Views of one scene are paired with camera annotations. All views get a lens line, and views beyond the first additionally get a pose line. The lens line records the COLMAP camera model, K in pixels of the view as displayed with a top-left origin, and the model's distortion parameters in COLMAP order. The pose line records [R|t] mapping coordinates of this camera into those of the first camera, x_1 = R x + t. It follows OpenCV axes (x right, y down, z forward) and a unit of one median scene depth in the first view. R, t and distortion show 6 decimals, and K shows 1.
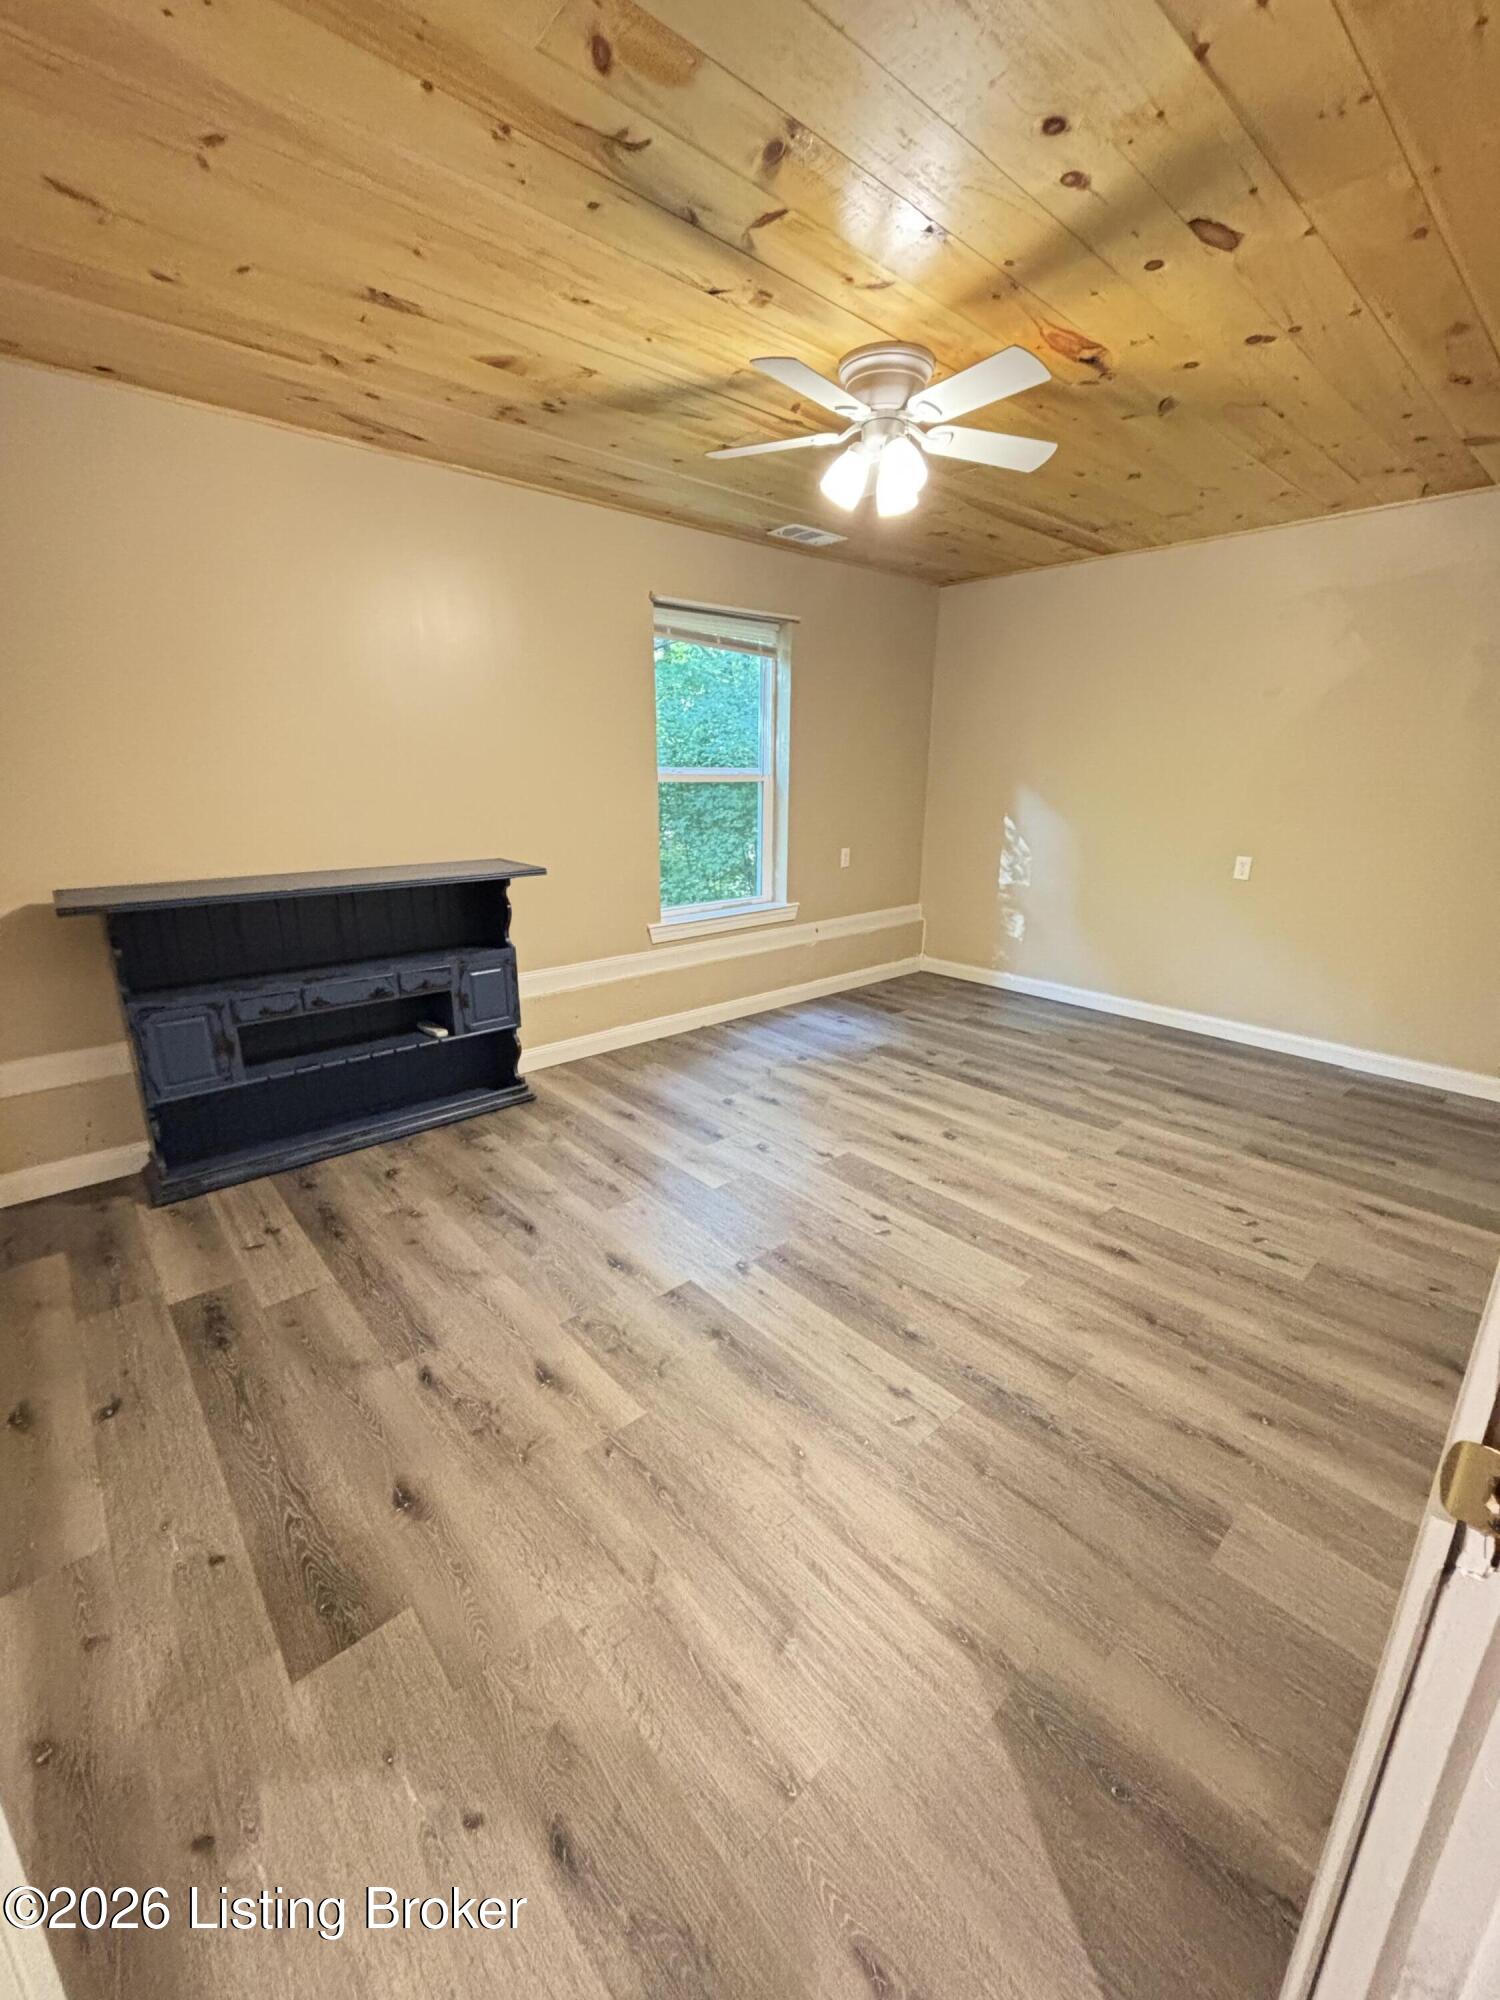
lens RADIAL K [[807.9, 0, 750.0], [0, 807.9, 1000.0], [0, 0, 1]] dist [0.001043, 0.000229]
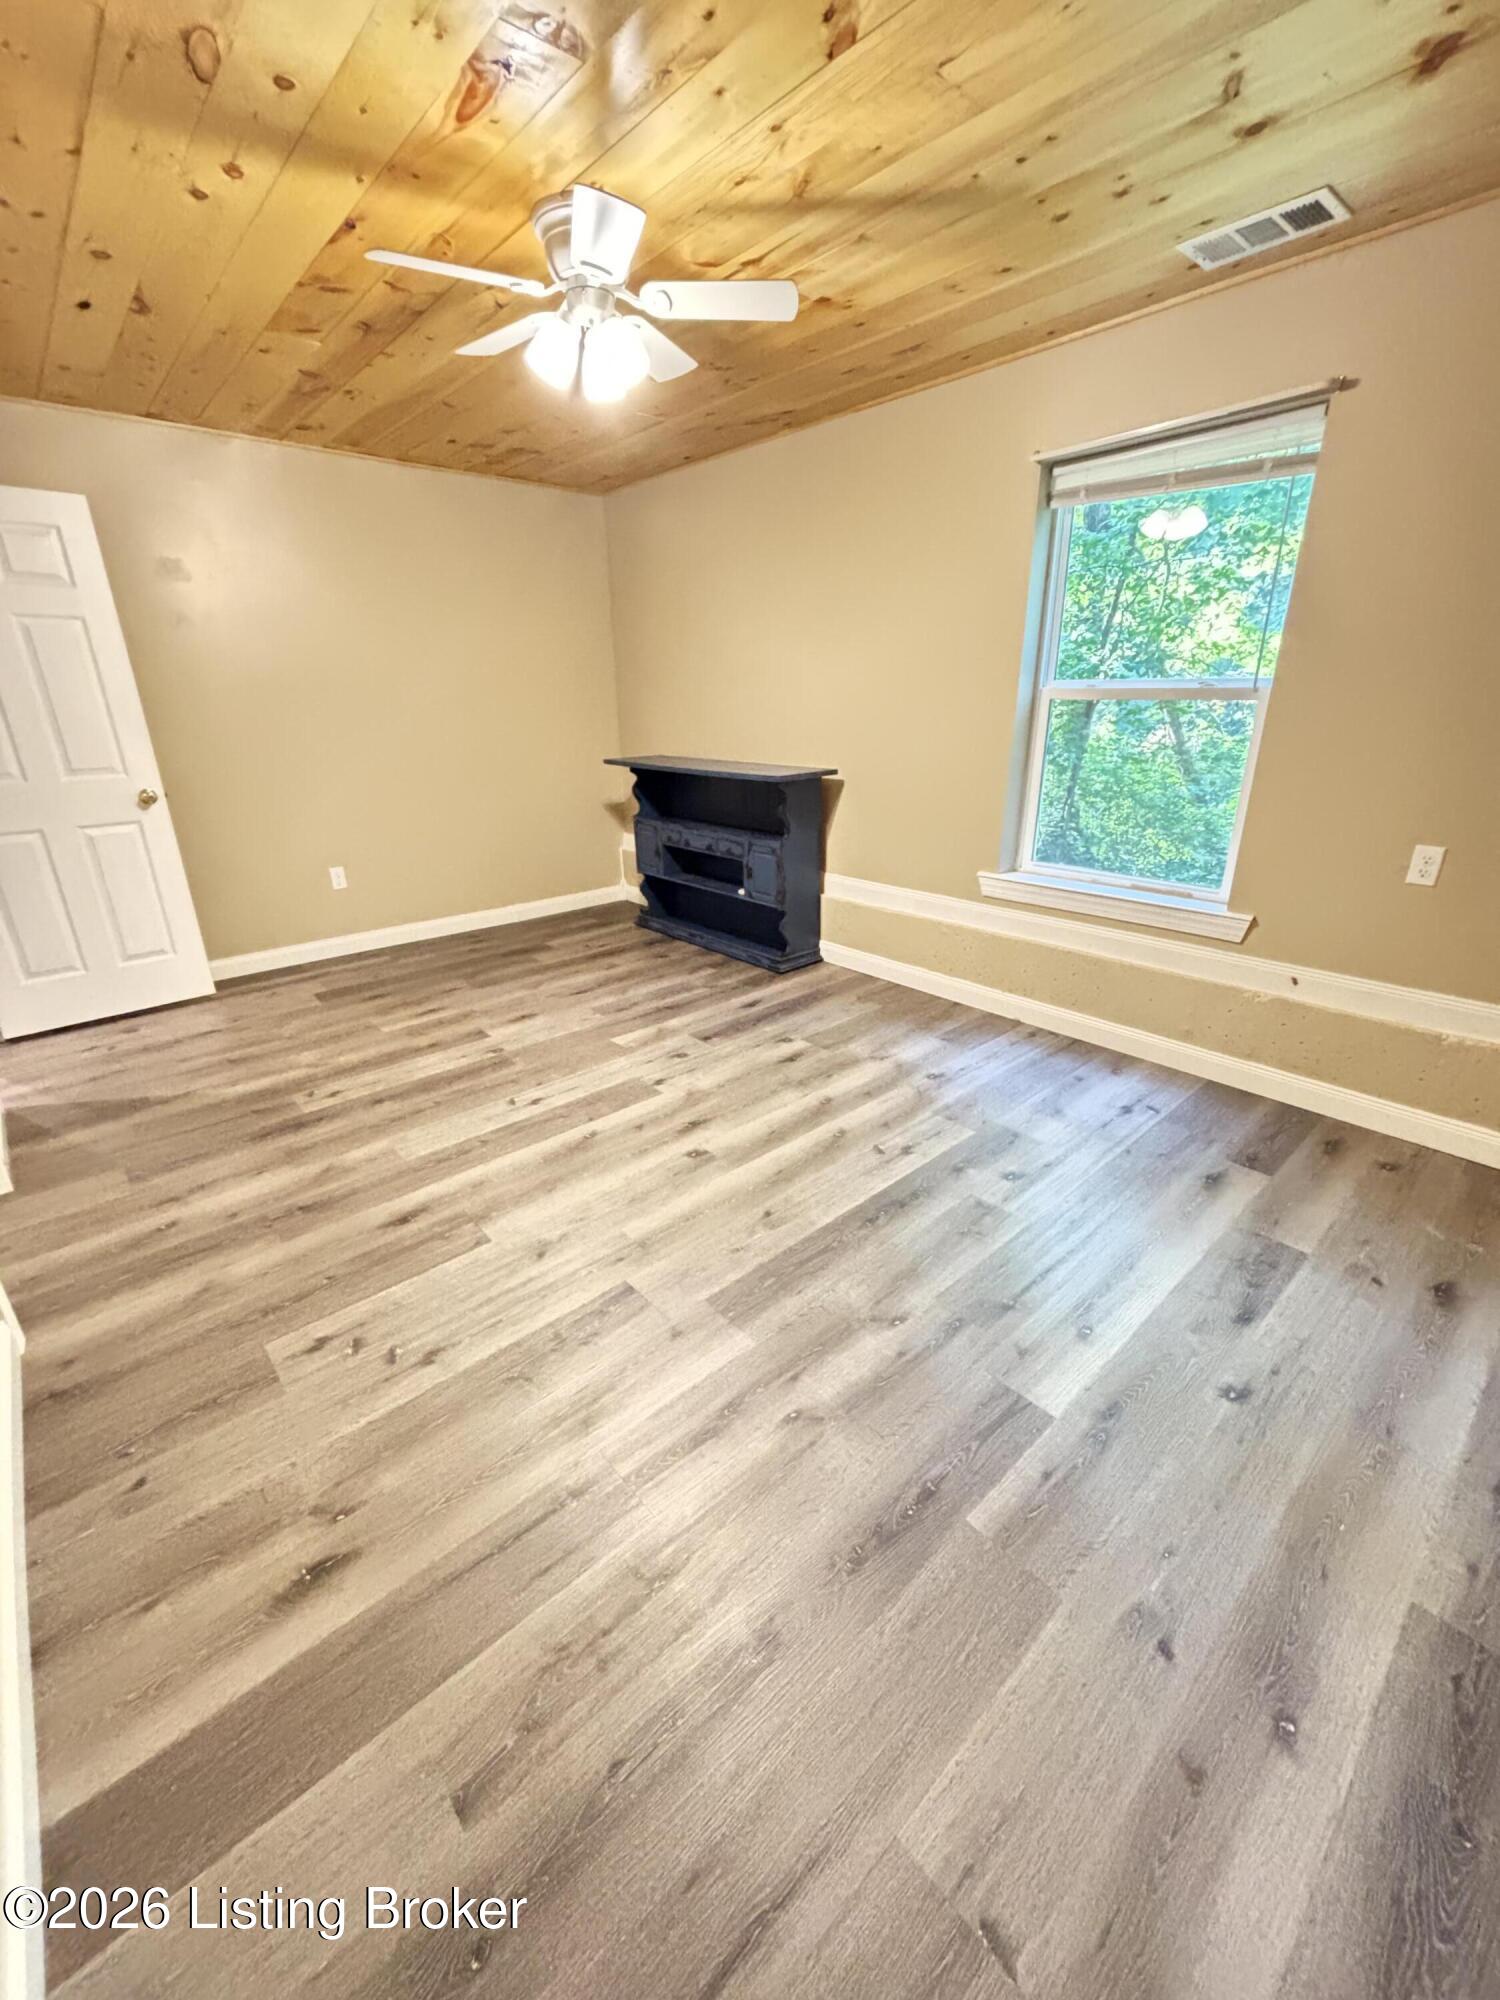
lens RADIAL K [[807.9, 0, 750.0], [0, 807.9, 1000.0], [0, 0, 1]] dist [0.001043, 0.000229]
pose [[-0.004028, 0.349967, -0.936753, 0.994921], [-0.266610, 0.902478, 0.338308, -0.268761], [0.963796, 0.251111, 0.089670, 0.993021]]
